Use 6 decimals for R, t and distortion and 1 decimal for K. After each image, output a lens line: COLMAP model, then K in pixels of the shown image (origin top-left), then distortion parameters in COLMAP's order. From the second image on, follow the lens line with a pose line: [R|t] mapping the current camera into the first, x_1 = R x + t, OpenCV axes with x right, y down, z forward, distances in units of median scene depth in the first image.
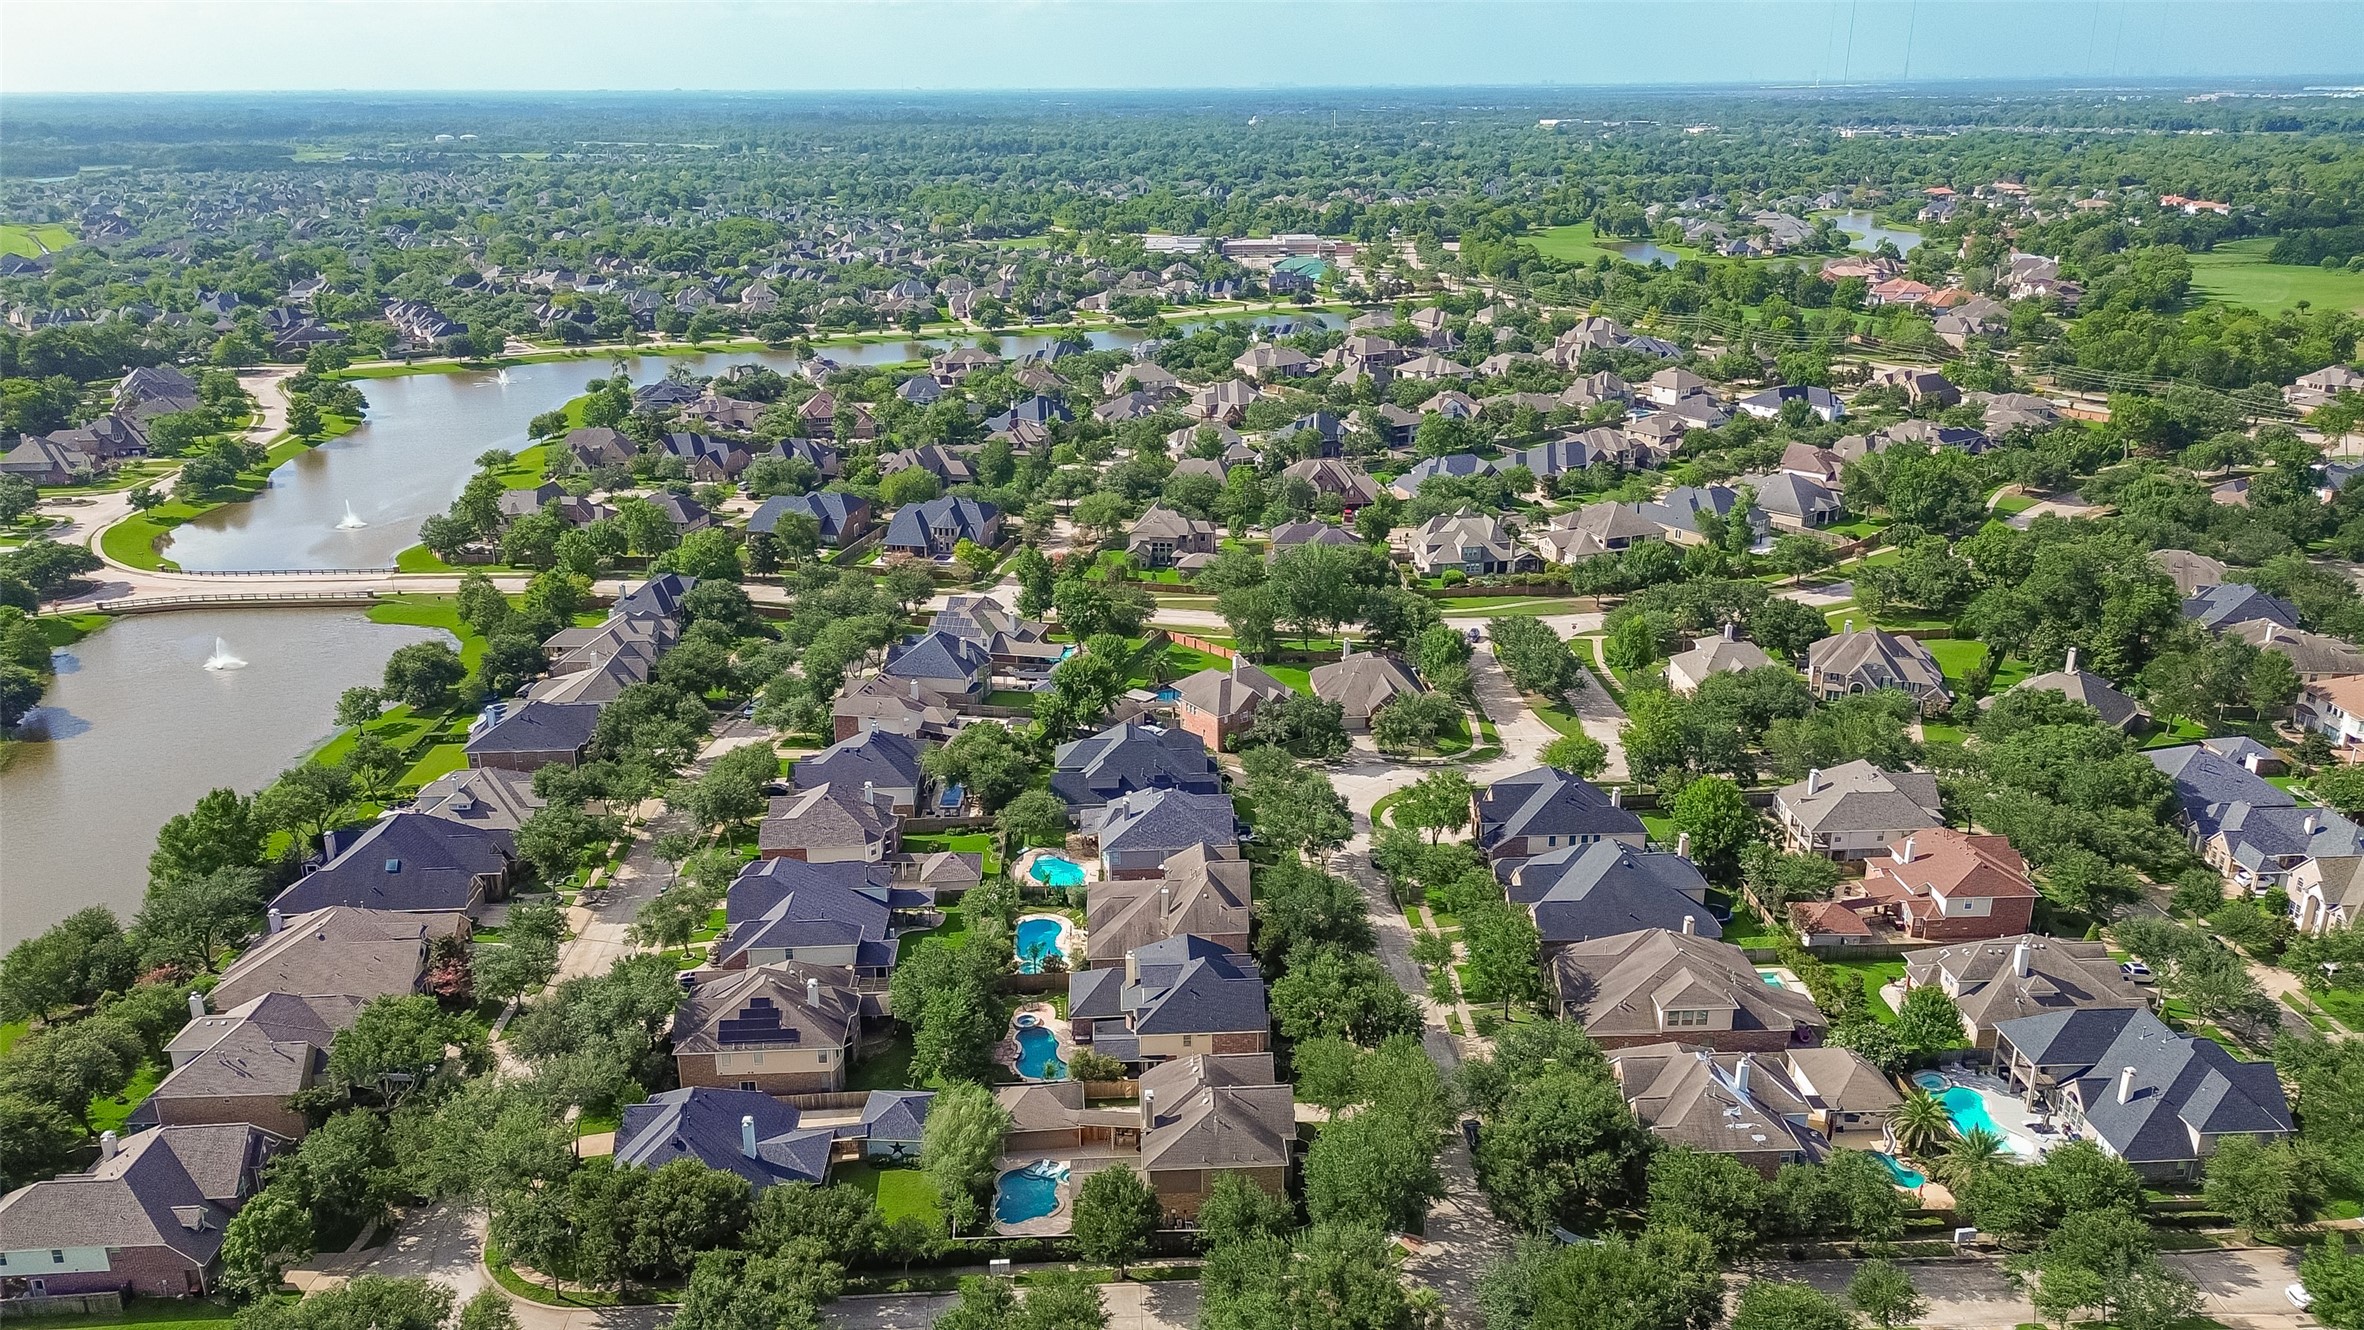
lens RADIAL K [[1683.6, 0, 1175.1], [0, 1683.6, 662.1], [0, 0, 1]] dist [0.069418, -0.066838]
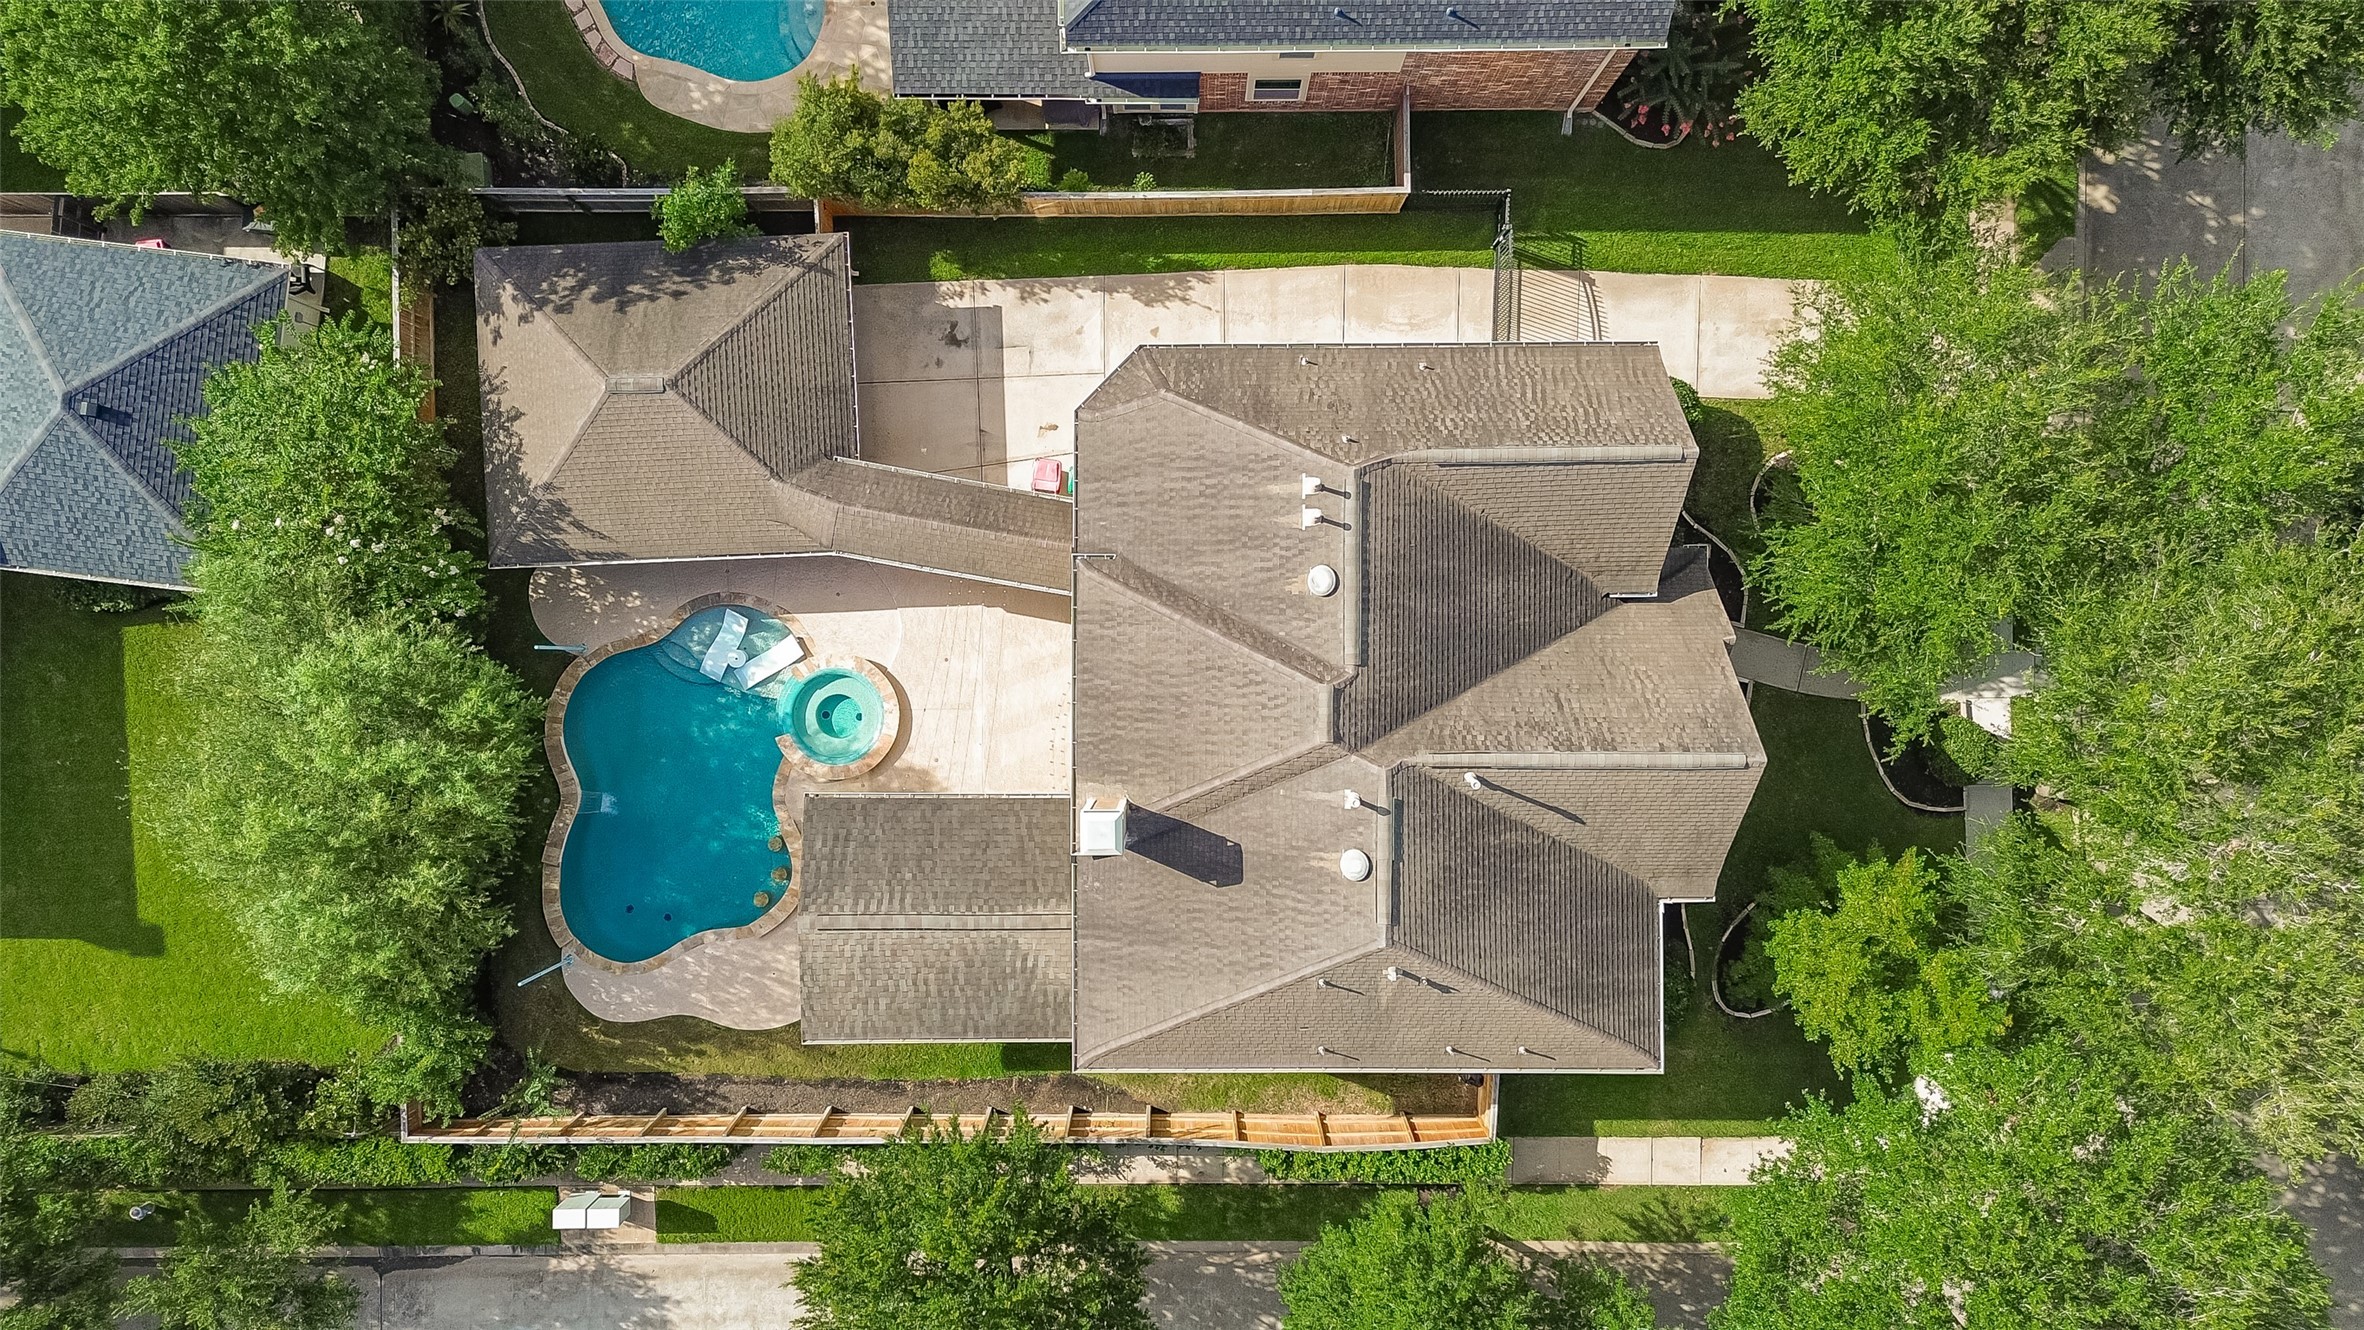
lens RADIAL K [[1683.6, 0, 1175.1], [0, 1683.6, 662.1], [0, 0, 1]] dist [0.069418, -0.066838]
pose [[0.999236, 0.038986, 0.002731, -0.005913], [-0.015227, 0.324012, 0.945931, 0.037247], [0.035993, -0.945249, 0.324358, 0.805268]]
